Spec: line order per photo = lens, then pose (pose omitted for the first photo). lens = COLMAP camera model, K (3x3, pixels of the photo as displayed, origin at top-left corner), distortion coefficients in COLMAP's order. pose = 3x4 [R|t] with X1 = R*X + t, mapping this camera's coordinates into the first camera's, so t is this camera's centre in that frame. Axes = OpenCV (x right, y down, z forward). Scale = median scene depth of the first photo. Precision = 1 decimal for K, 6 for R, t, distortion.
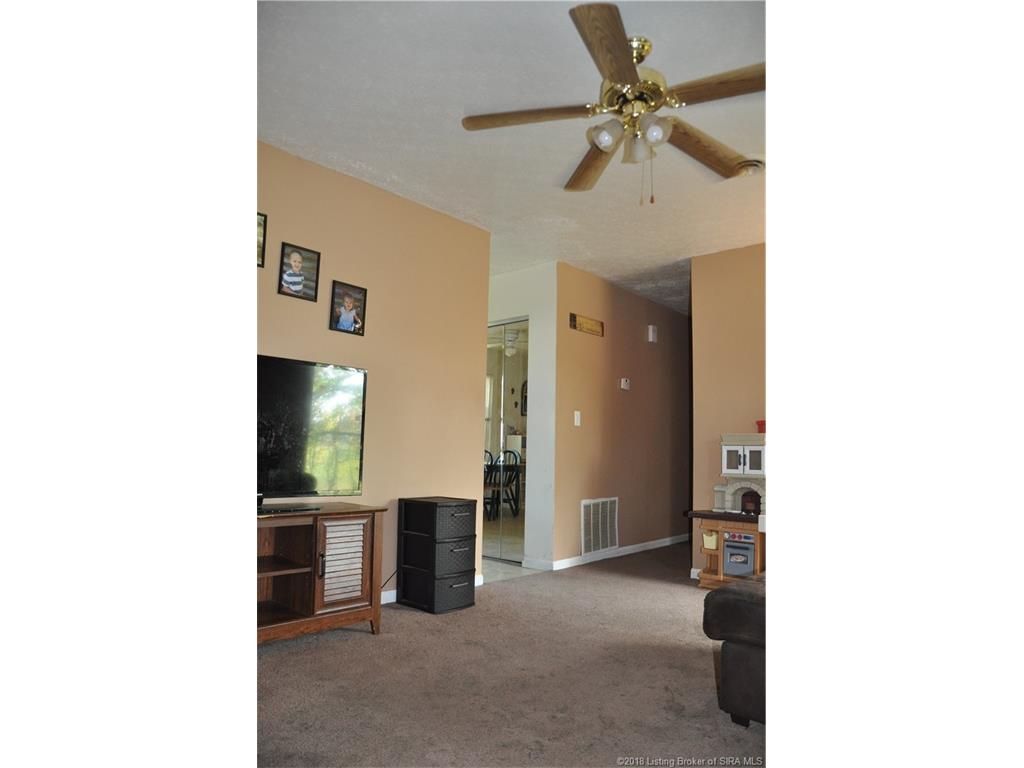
lens RADIAL K [[600.9, 0, 512.0], [0, 600.9, 384.0], [0, 0, 1]] dist [-0.152761, 0.122391]
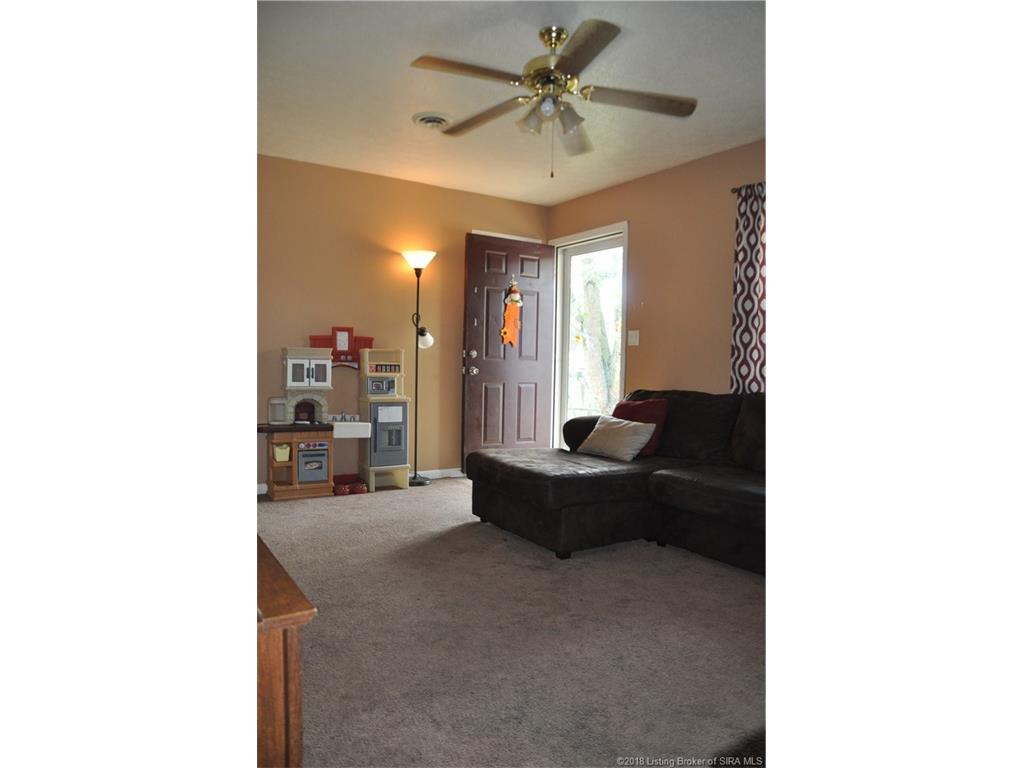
lens RADIAL K [[600.9, 0, 512.0], [0, 600.9, 384.0], [0, 0, 1]] dist [-0.152761, 0.122391]
pose [[0.268197, -0.051787, 0.961971, -0.536833], [-0.123962, 0.988398, 0.087771, 0.011918], [-0.955355, -0.142787, 0.258666, 0.388517]]
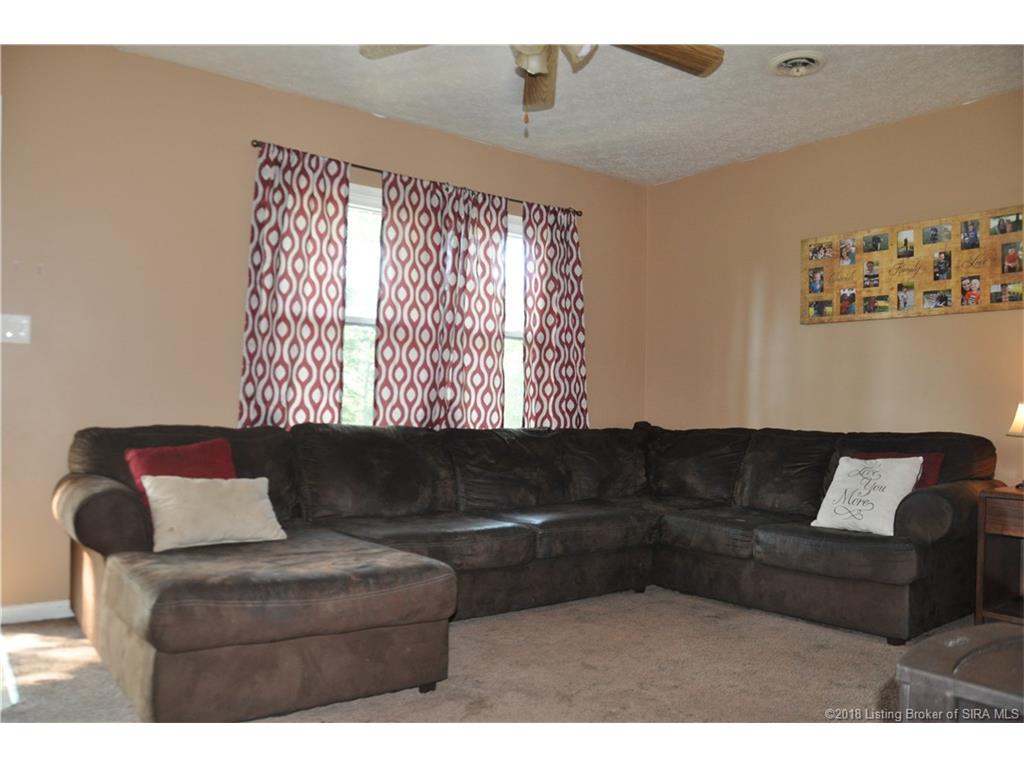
lens RADIAL K [[815.7, 0, 511.8], [0, 815.7, 383.6], [0, 0, 1]] dist [-0.154938, 0.136750]
pose [[-0.983211, -0.033425, 0.179384, 0.025185], [-0.059844, 0.987773, -0.143955, 0.133103], [-0.172379, -0.152273, -0.973190, 1.154086]]
